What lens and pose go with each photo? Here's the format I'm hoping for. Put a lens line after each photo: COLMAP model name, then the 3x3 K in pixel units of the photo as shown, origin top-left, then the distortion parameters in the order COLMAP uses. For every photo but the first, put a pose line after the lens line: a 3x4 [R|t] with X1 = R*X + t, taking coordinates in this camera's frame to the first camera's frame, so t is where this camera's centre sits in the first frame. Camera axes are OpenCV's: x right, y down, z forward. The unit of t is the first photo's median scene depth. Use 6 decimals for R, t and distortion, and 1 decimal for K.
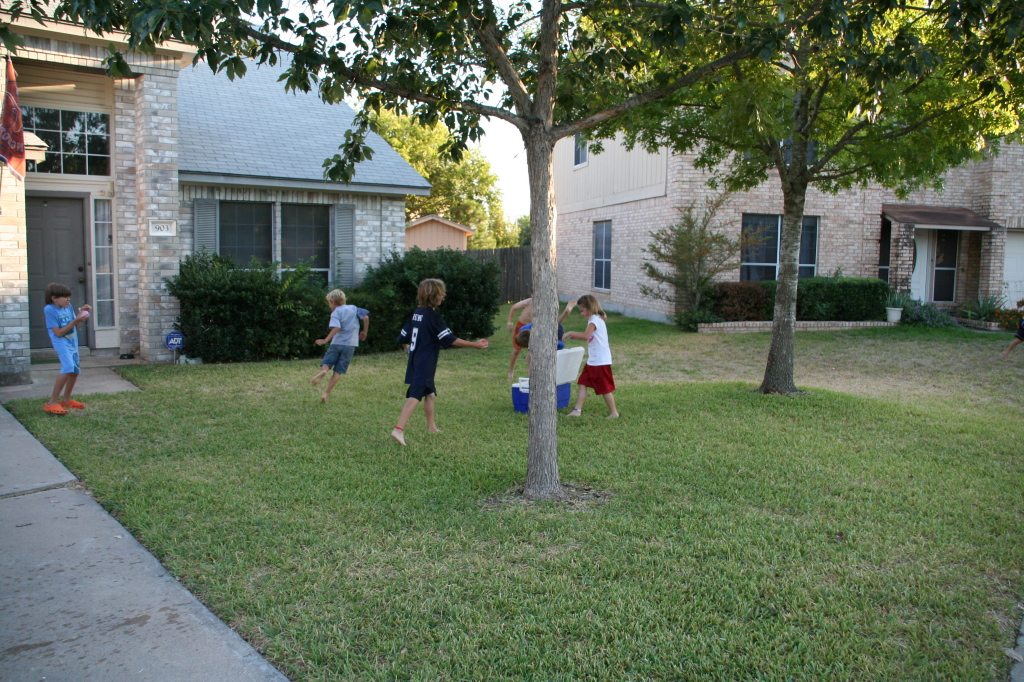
lens RADIAL K [[864.7, 0, 505.8], [0, 864.7, 342.0], [0, 0, 1]] dist [-0.161332, 0.172194]
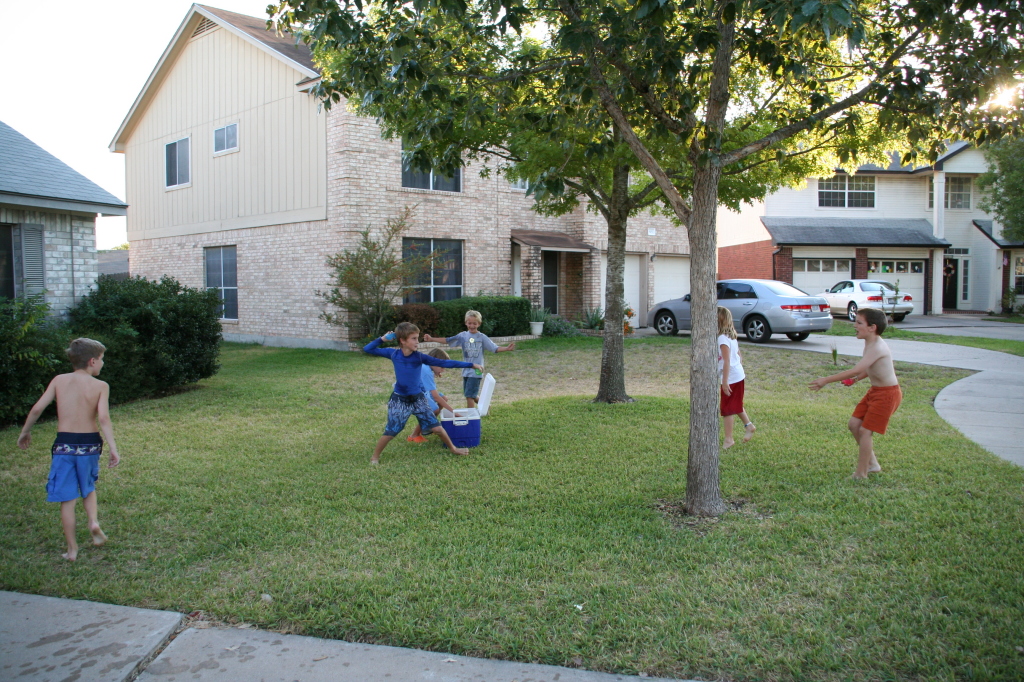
lens RADIAL K [[864.7, 0, 507.6], [0, 864.7, 344.9], [0, 0, 1]] dist [-0.161332, 0.172194]
pose [[0.812697, -0.060434, 0.579544, -0.242717], [0.075434, 0.997149, -0.001800, -0.011922], [-0.577783, 0.045180, 0.814939, 0.099487]]
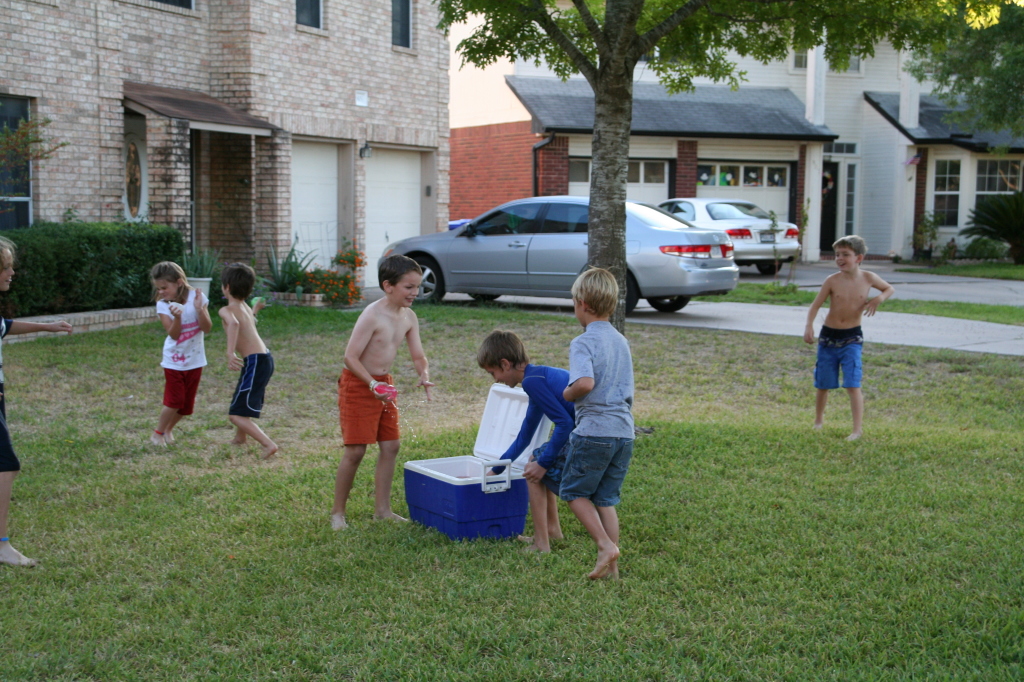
lens RADIAL K [[1679.3, 0, 509.2], [0, 1679.3, 343.1], [0, 0, 1]] dist [0.263292, 0.000000]
pose [[0.535259, -0.078476, 0.841035, -0.365349], [0.080905, 0.995860, 0.041432, -0.028710], [-0.840805, 0.045867, 0.539392, 0.258518]]
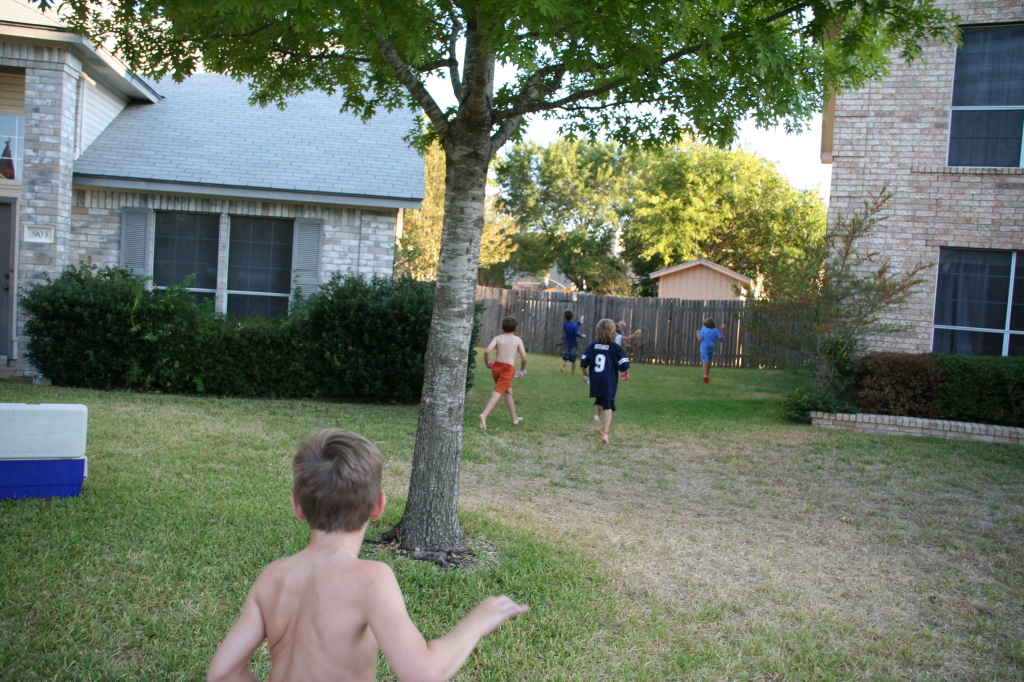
lens RADIAL K [[864.7, 0, 509.1], [0, 864.7, 338.6], [0, 0, 1]] dist [-0.161332, 0.172194]
pose [[0.858933, 0.068647, -0.507467, 0.347647], [-0.104463, 0.993624, -0.042402, -0.025044], [0.501320, 0.089432, 0.860627, 0.333399]]
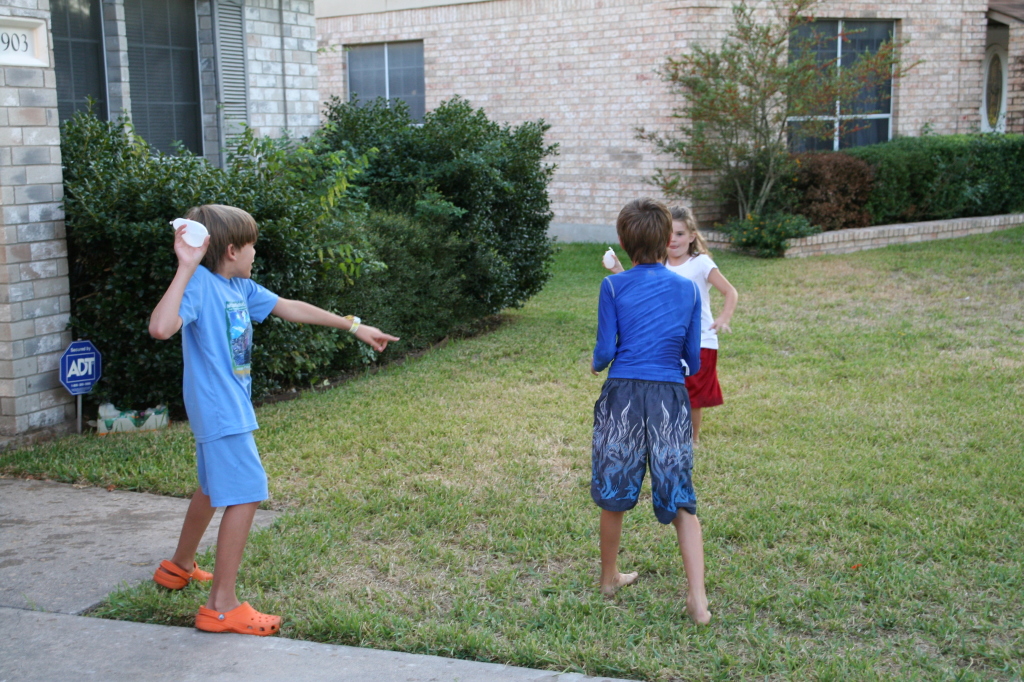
lens RADIAL K [[1679.3, 0, 503.3], [0, 1679.3, 343.8], [0, 0, 1]] dist [0.263292, 0.000000]
pose [[0.876484, -0.092065, 0.472546, -0.398320], [0.077893, 0.995731, 0.049518, -0.022671], [-0.475087, -0.006594, 0.879914, 0.199171]]
